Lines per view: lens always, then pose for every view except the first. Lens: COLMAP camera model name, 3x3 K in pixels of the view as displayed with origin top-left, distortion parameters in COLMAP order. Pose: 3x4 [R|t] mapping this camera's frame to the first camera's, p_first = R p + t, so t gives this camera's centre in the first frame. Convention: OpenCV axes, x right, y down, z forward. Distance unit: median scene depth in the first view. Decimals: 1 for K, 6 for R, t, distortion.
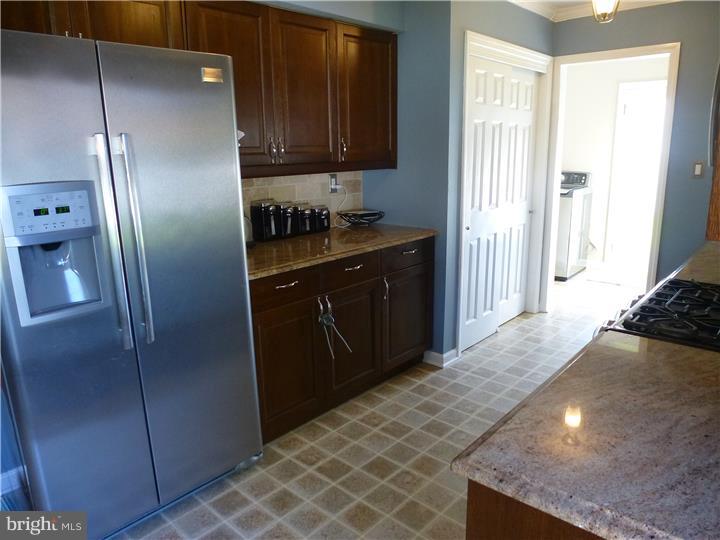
lens RADIAL K [[519.2, 0, 363.5], [0, 519.2, 268.9], [0, 0, 1]] dist [-0.047878, 0.008271]
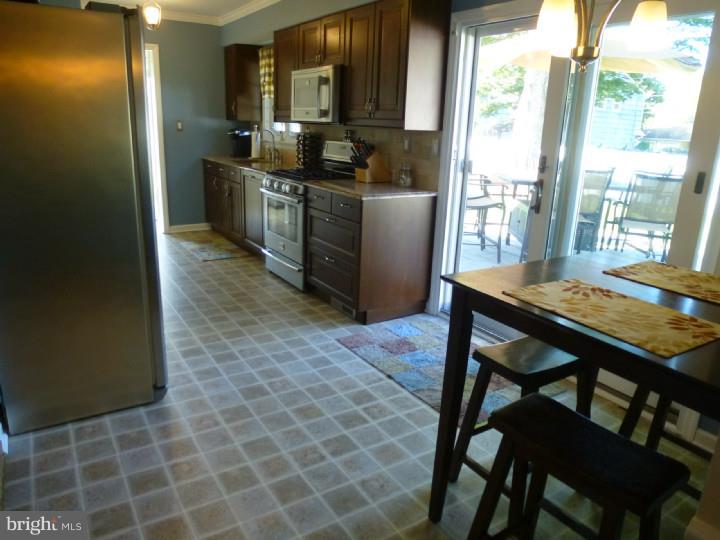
lens RADIAL K [[519.2, 0, 360.1], [0, 519.2, 271.7], [0, 0, 1]] dist [-0.047878, 0.008271]
pose [[0.268404, -0.242444, 0.932298, -0.966047], [0.182490, 0.963083, 0.197912, 0.044269], [-0.945863, 0.117015, 0.302739, -0.008196]]
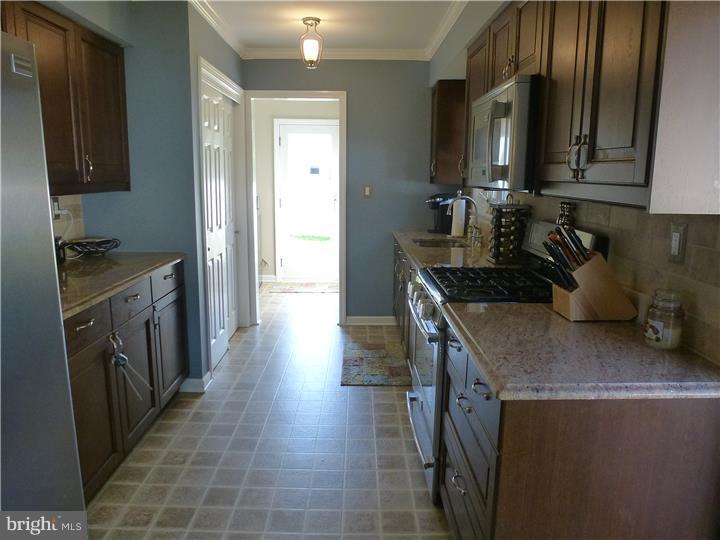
lens RADIAL K [[519.2, 0, 362.9], [0, 519.2, 269.2], [0, 0, 1]] dist [-0.047878, 0.008271]
pose [[0.736957, -0.096836, 0.668967, -0.274499], [0.132646, 0.991160, -0.002652, 0.003051], [-0.662796, 0.090690, 0.743288, 0.059423]]
